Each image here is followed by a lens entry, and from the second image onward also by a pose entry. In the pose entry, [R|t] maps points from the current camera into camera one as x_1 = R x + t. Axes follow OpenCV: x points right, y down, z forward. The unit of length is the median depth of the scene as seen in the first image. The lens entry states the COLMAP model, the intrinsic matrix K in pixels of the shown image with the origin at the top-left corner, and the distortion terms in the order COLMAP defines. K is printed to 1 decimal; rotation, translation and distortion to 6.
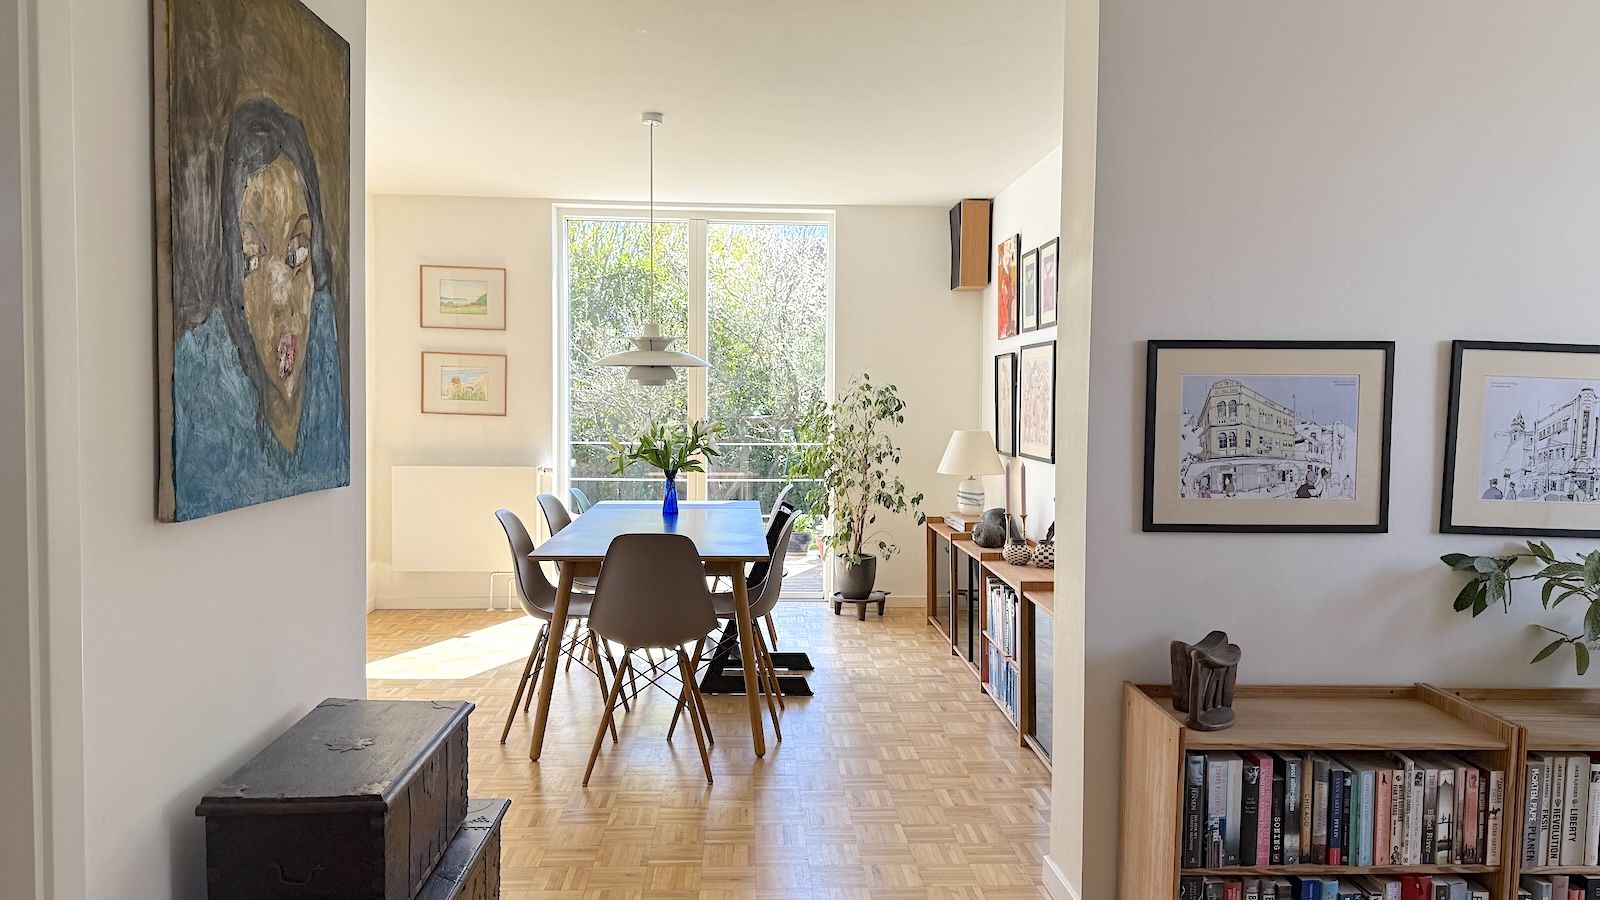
lens RADIAL K [[1115.6, 0, 800.0], [0, 1115.6, 450.0], [0, 0, 1]] dist [0.210880, -0.270354]
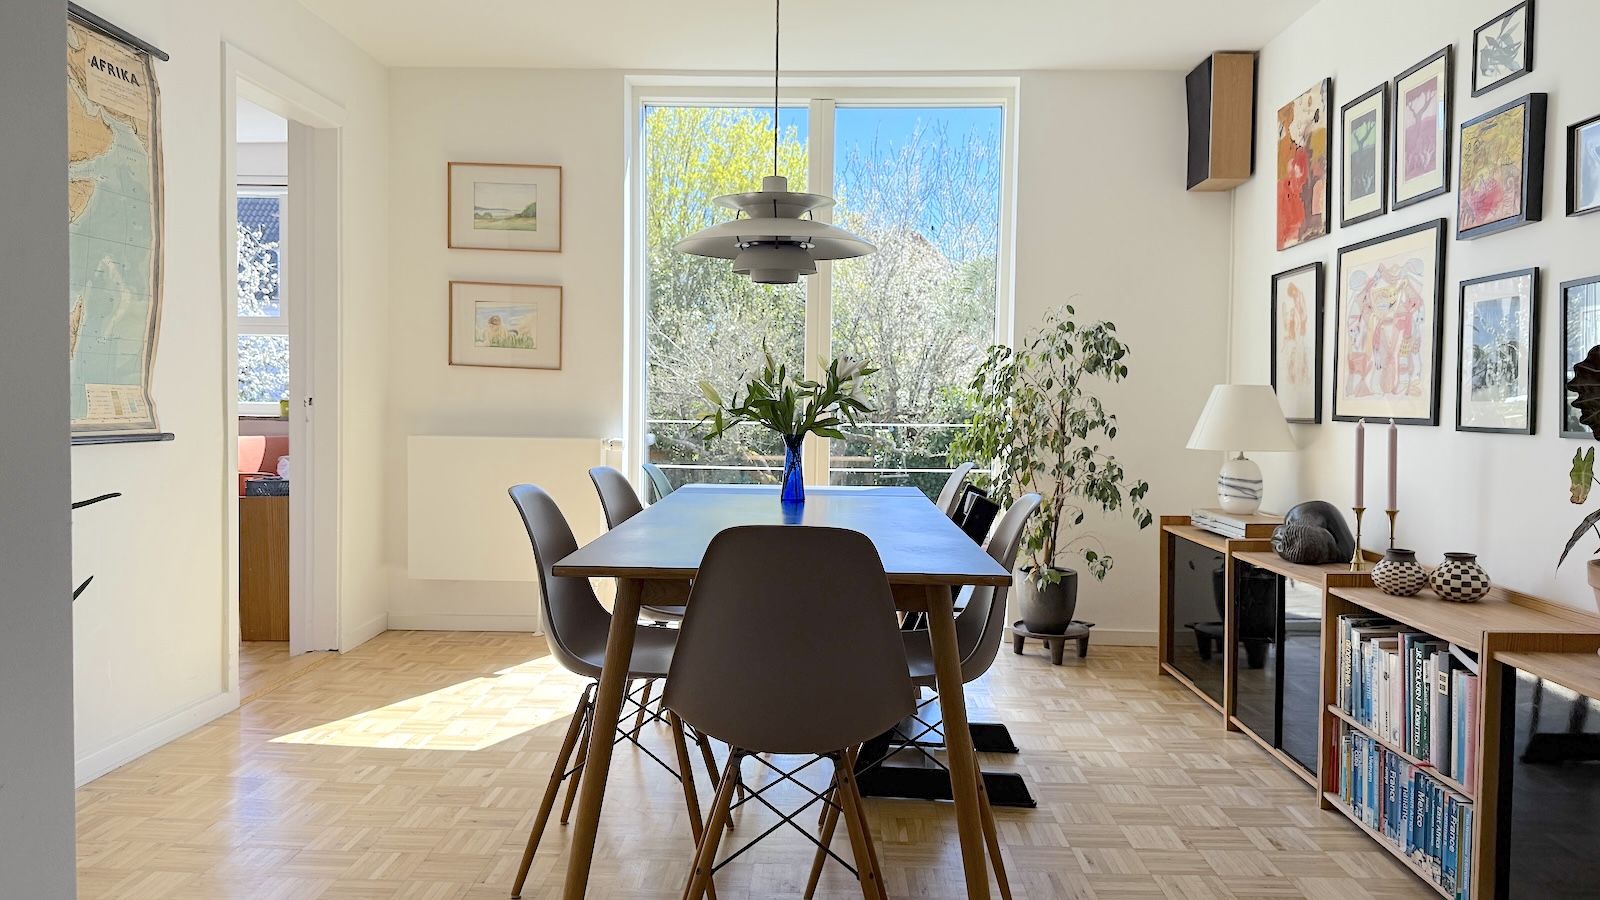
lens RADIAL K [[1115.6, 0, 800.0], [0, 1115.6, 450.0], [0, 0, 1]] dist [0.210880, -0.270354]
pose [[0.997382, 0.009082, -0.071743, -0.064501], [-0.009579, 0.999932, -0.006586, 0.031004], [0.071678, 0.007256, 0.997401, 0.347996]]
